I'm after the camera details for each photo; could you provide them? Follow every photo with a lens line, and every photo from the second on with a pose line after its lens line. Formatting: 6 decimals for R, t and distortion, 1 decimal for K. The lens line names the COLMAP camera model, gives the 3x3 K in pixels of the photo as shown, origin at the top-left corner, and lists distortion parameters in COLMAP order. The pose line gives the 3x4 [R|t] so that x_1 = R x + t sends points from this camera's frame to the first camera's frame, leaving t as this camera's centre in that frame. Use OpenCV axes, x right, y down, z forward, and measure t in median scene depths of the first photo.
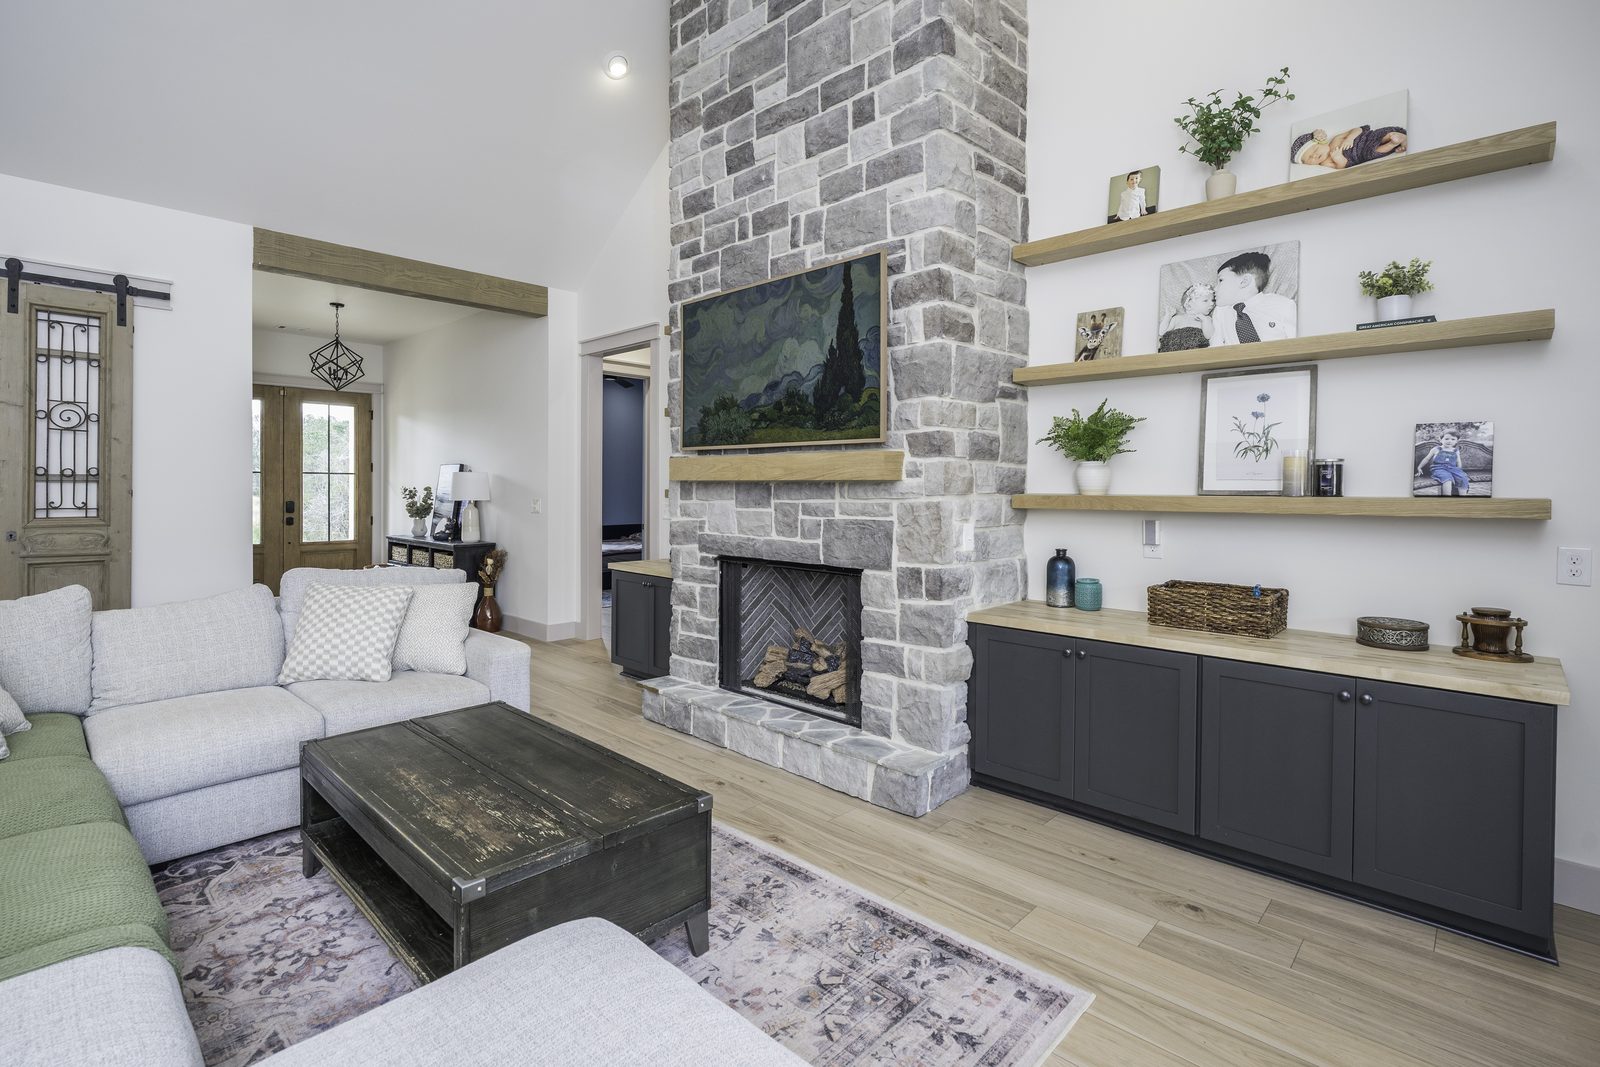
lens RADIAL K [[776.0, 0, 756.4], [0, 776.0, 485.0], [0, 0, 1]] dist [-0.005253, 0.004055]
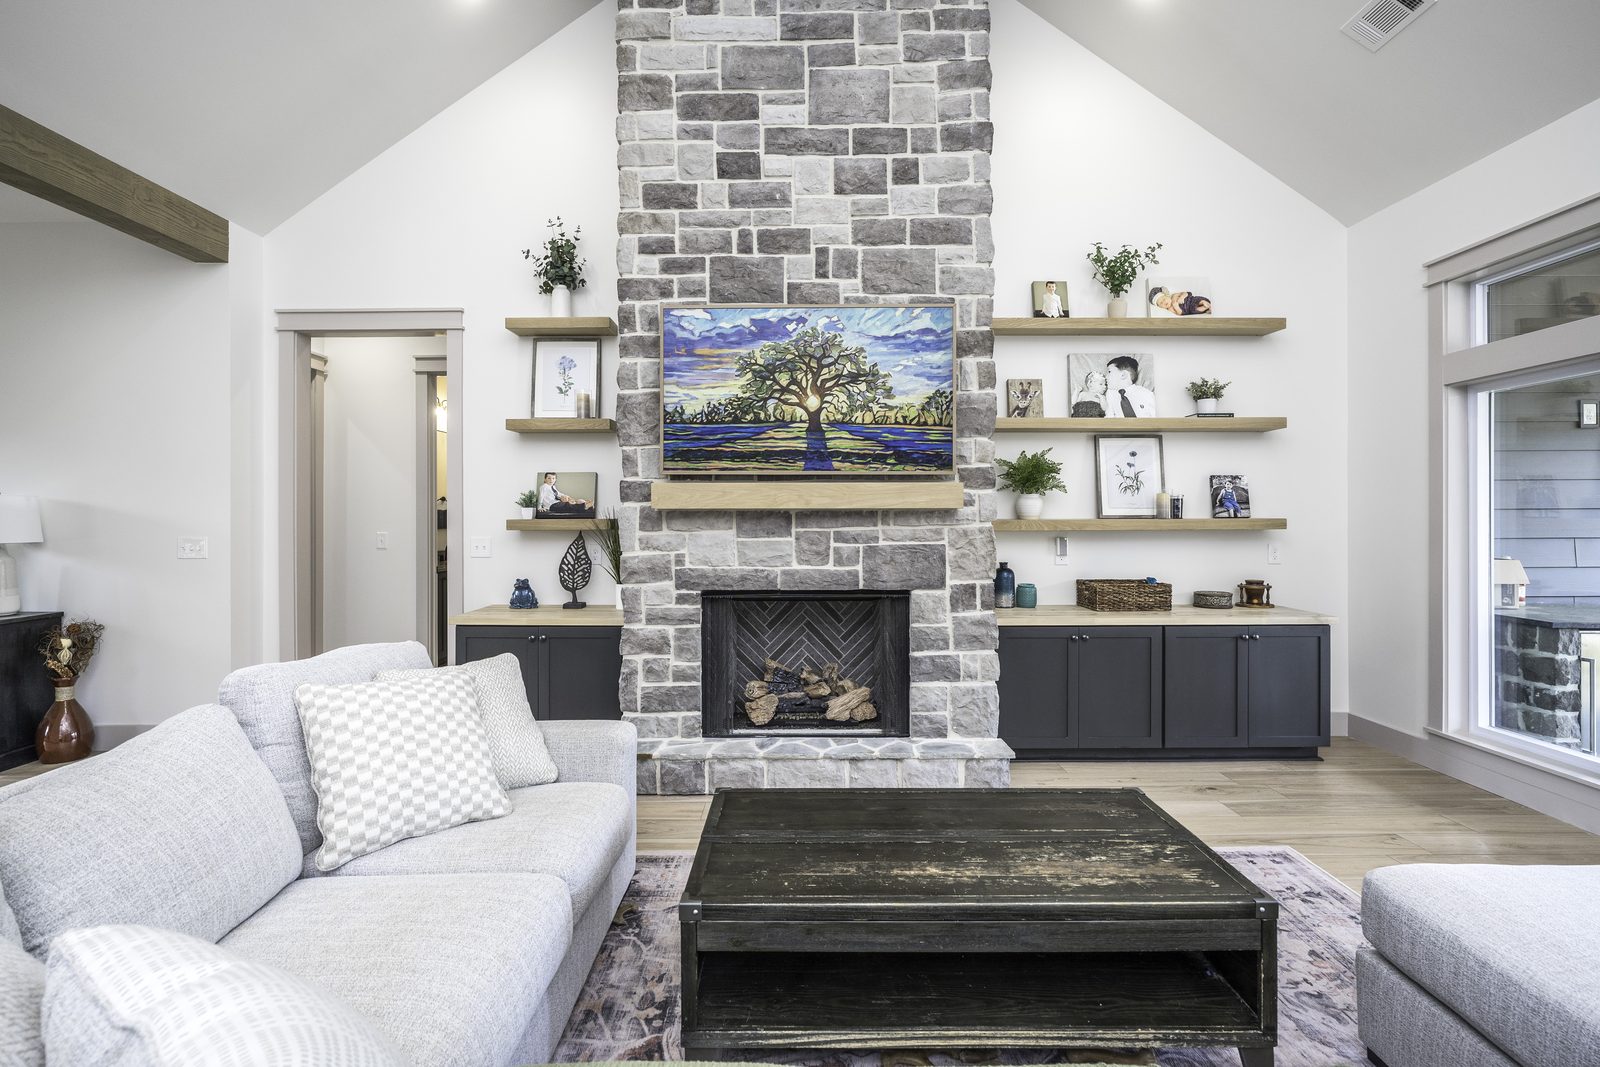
lens RADIAL K [[776.0, 0, 774.1], [0, 776.0, 509.6], [0, 0, 1]] dist [-0.005253, 0.004055]
pose [[0.703463, -0.000757, 0.710731, -0.817761], [0.005293, 0.999977, -0.004174, -0.001261], [-0.710712, 0.006698, 0.703451, 0.387129]]
